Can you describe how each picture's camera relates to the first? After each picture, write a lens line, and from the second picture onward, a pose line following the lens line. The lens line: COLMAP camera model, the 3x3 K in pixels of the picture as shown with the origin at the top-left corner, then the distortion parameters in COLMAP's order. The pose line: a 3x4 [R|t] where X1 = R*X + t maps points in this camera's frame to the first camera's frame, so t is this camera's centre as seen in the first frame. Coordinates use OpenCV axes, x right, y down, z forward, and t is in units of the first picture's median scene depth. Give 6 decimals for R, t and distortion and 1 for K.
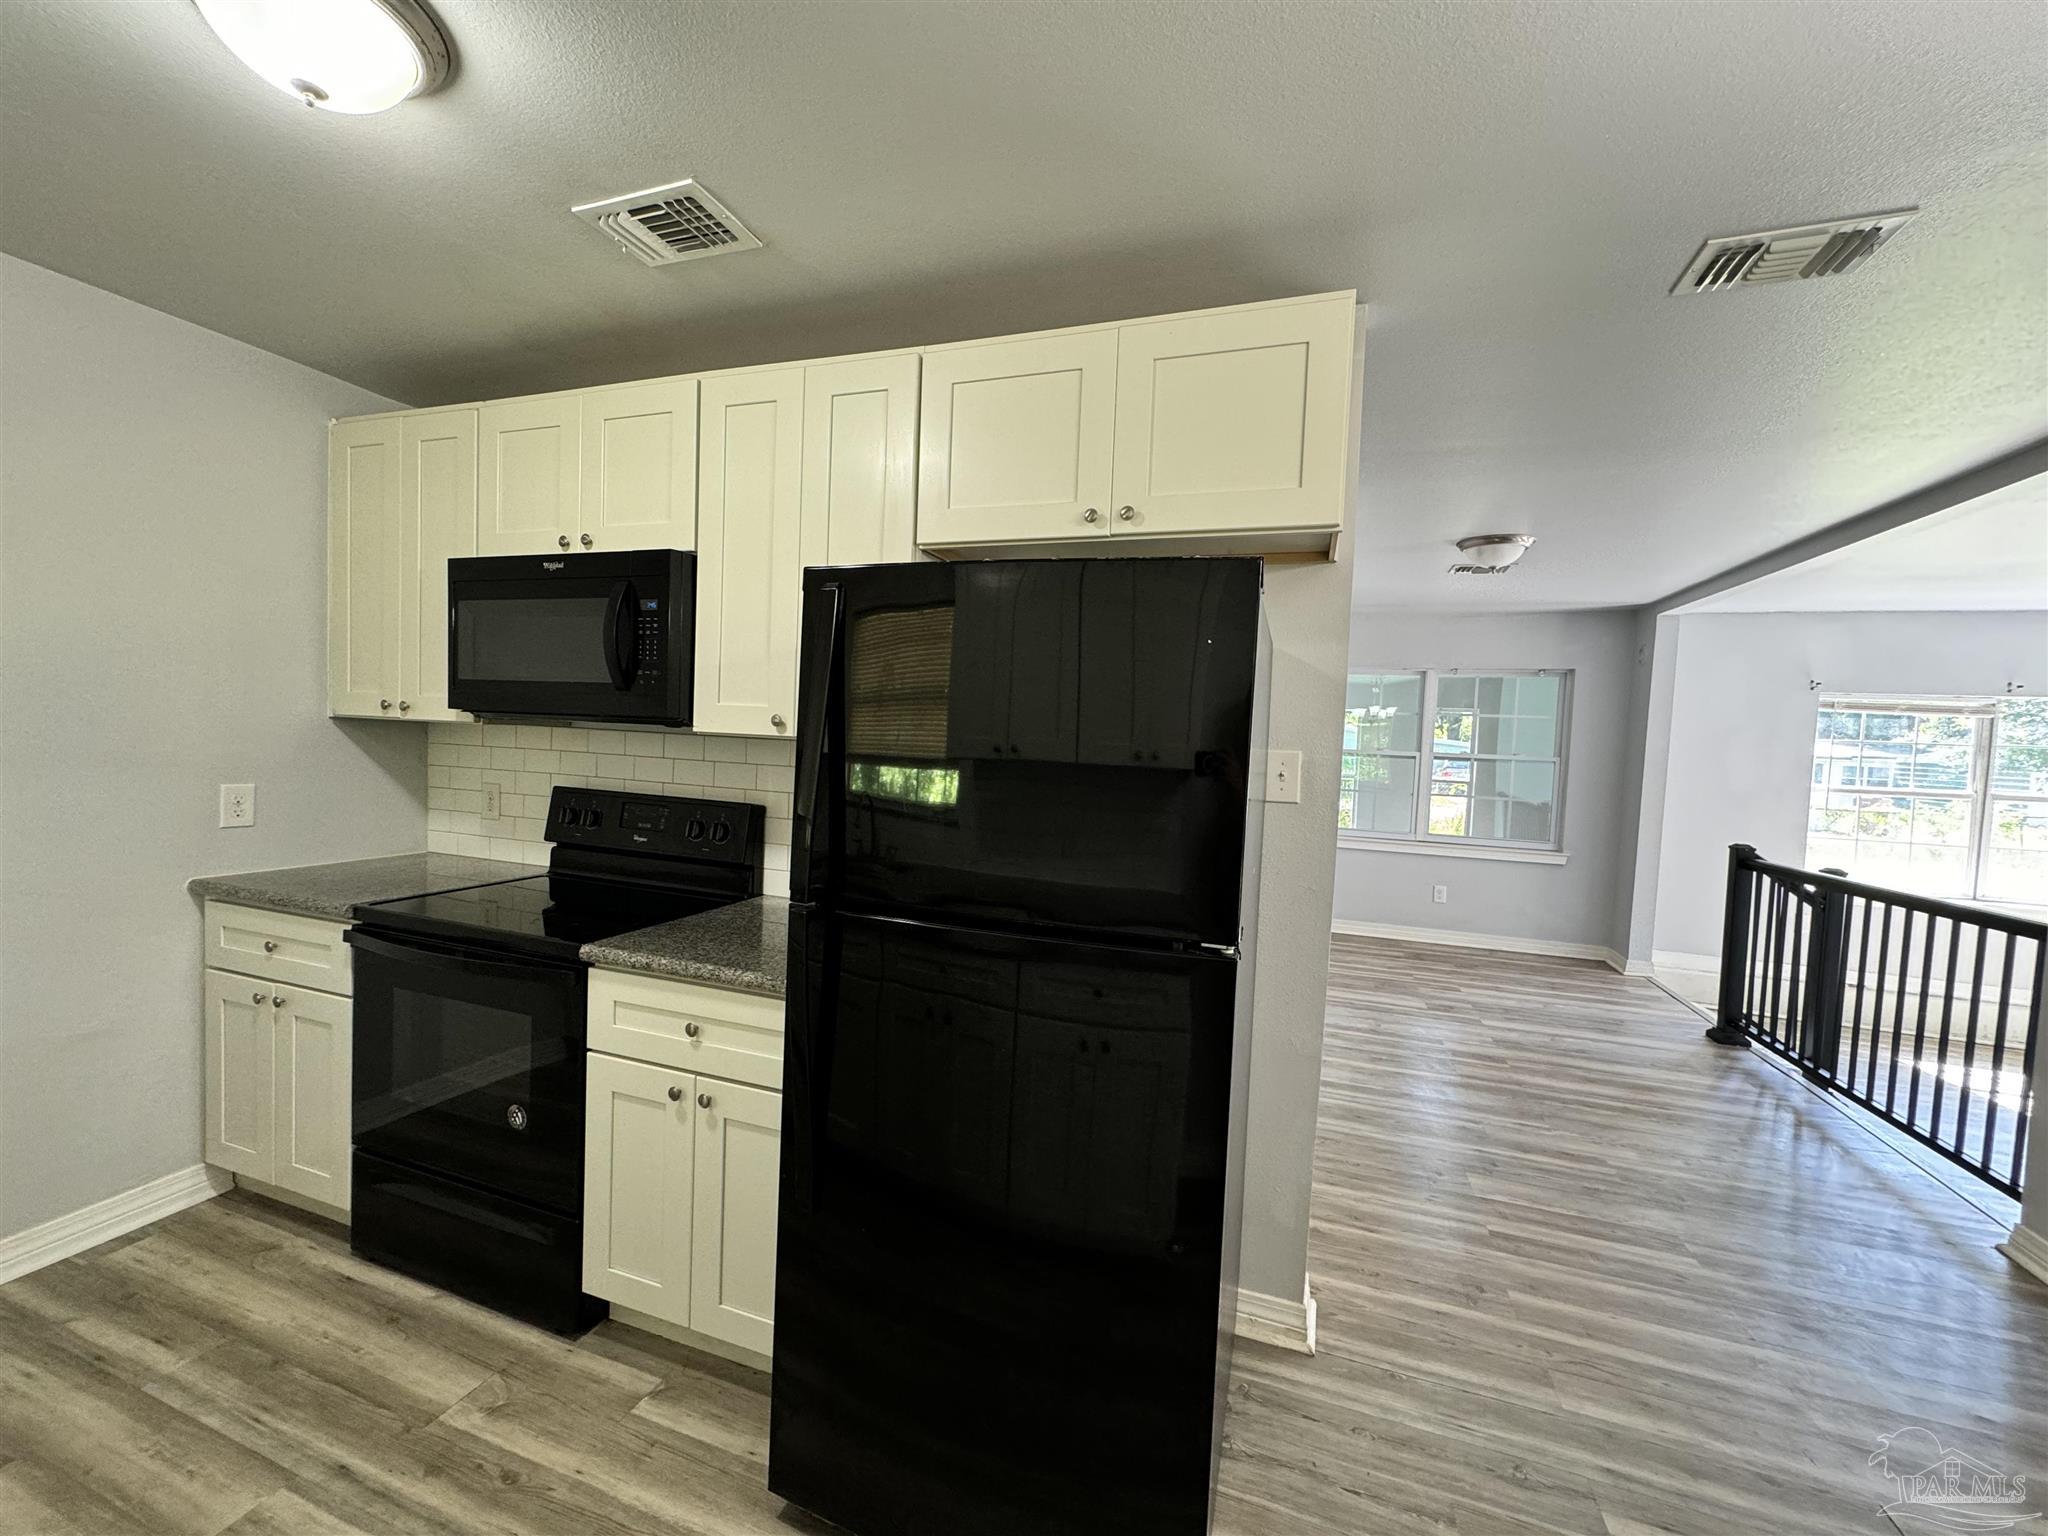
lens RADIAL K [[818.7, 0, 1019.1], [0, 818.7, 771.7], [0, 0, 1]] dist [0.001030, 0.000075]
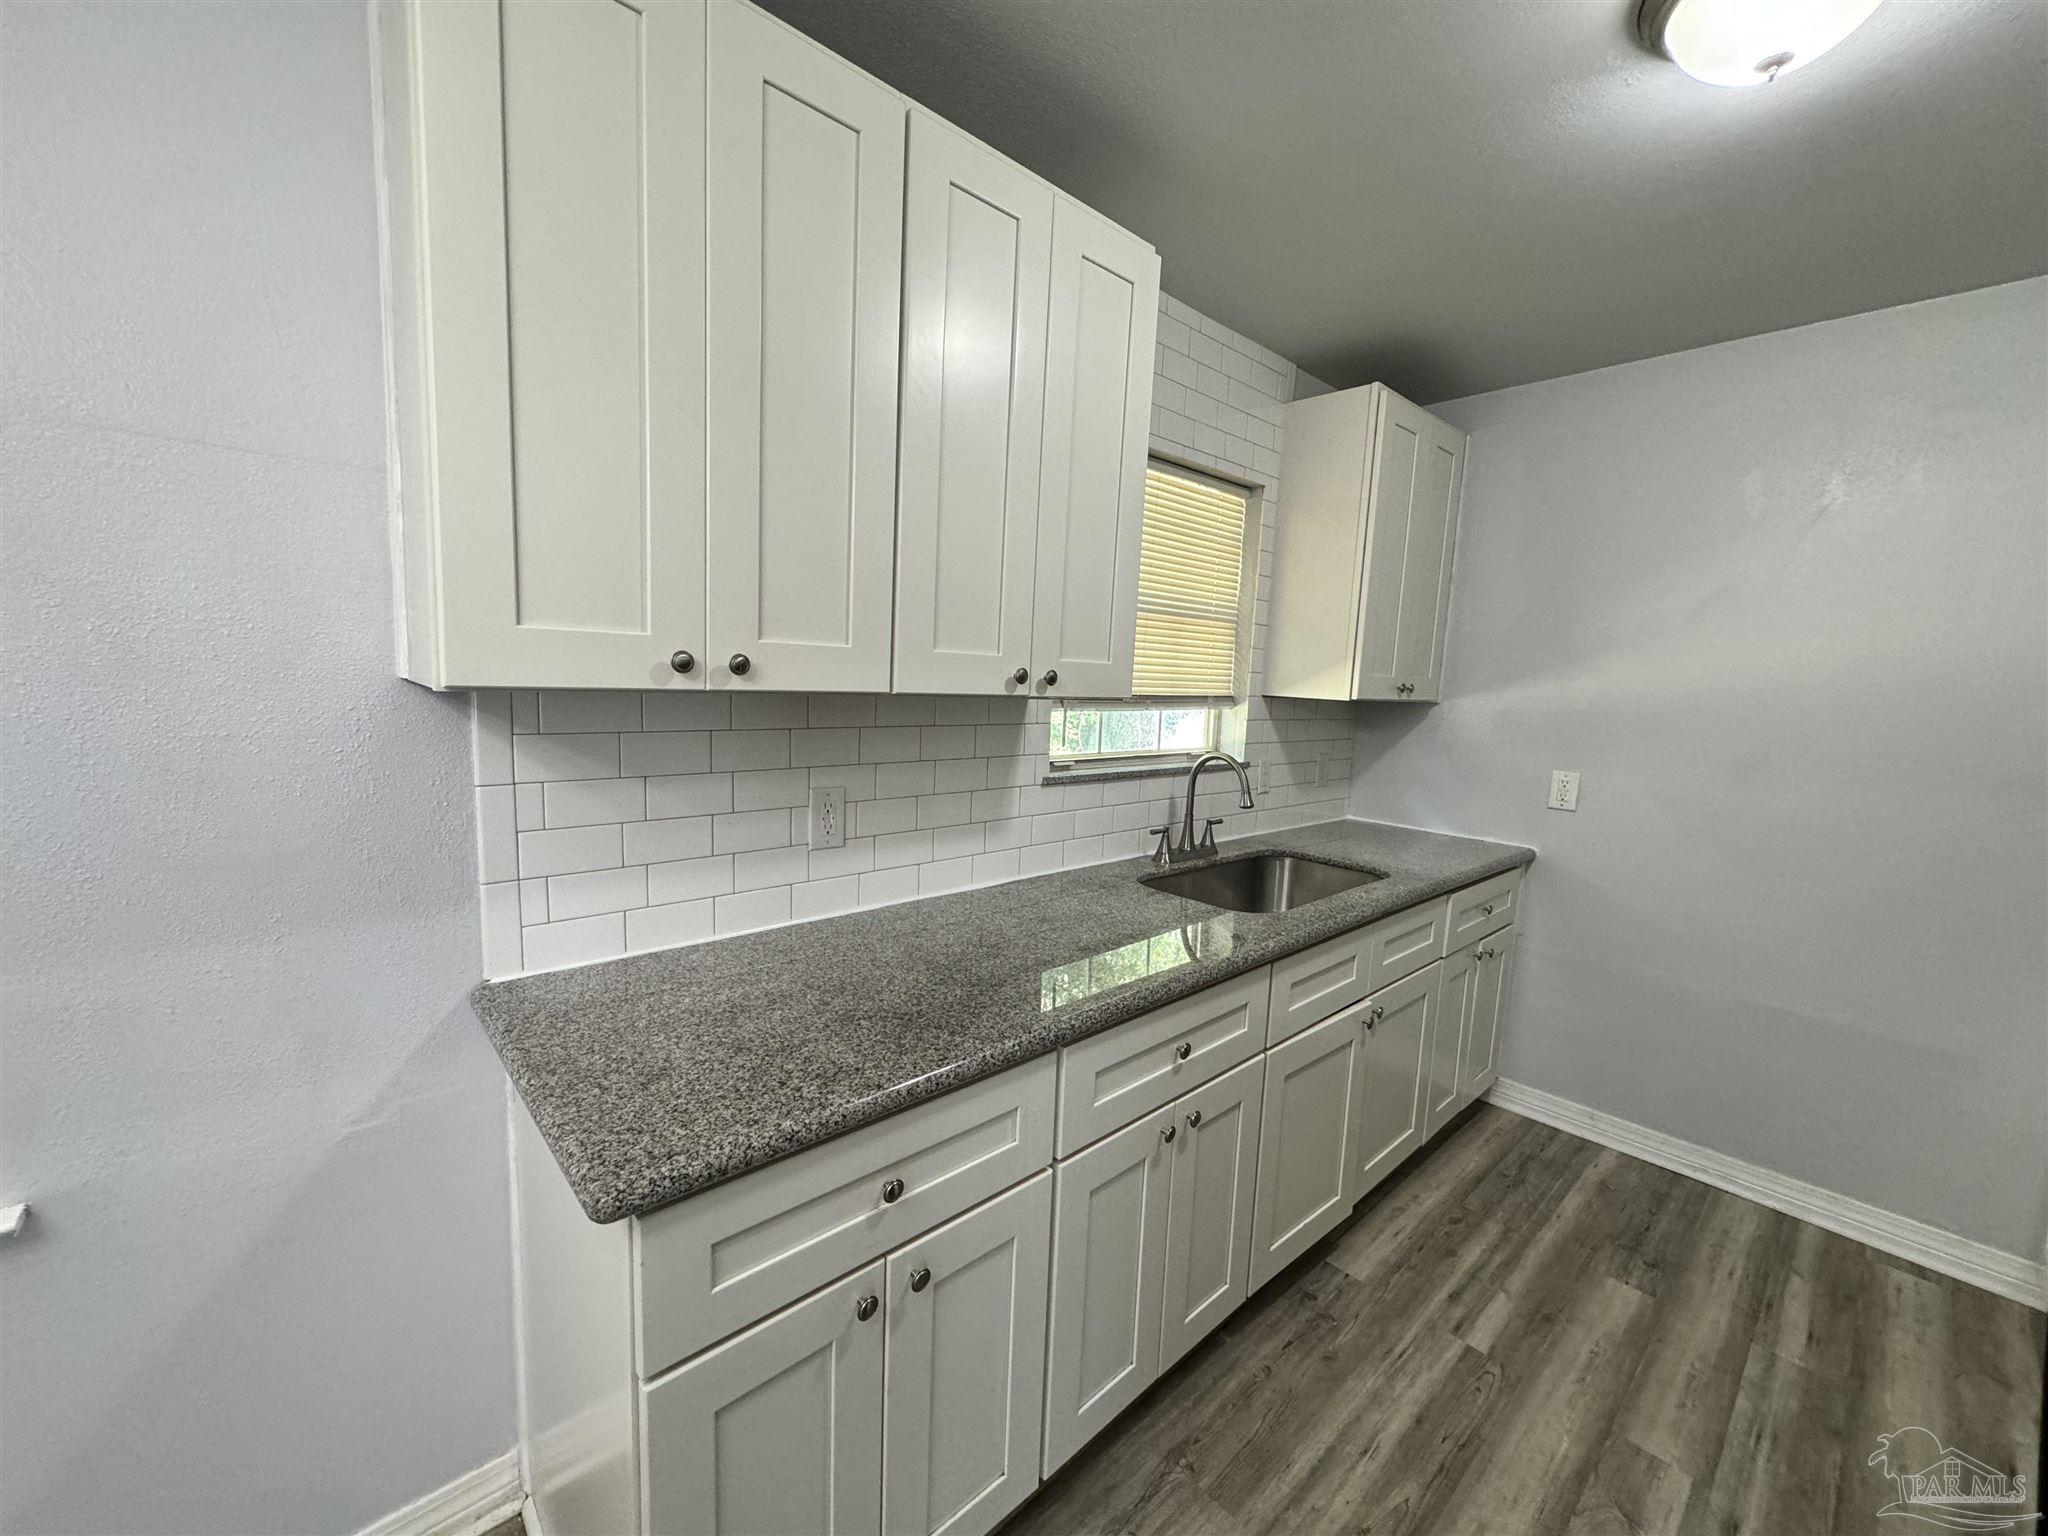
lens RADIAL K [[818.7, 0, 1019.8], [0, 818.7, 766.4], [0, 0, 1]] dist [0.001030, 0.000075]
pose [[-0.466471, 0.044789, -0.883402, 0.307544], [-0.104246, 0.988973, 0.105187, -0.014368], [0.878372, 0.141158, -0.456658, 0.543992]]
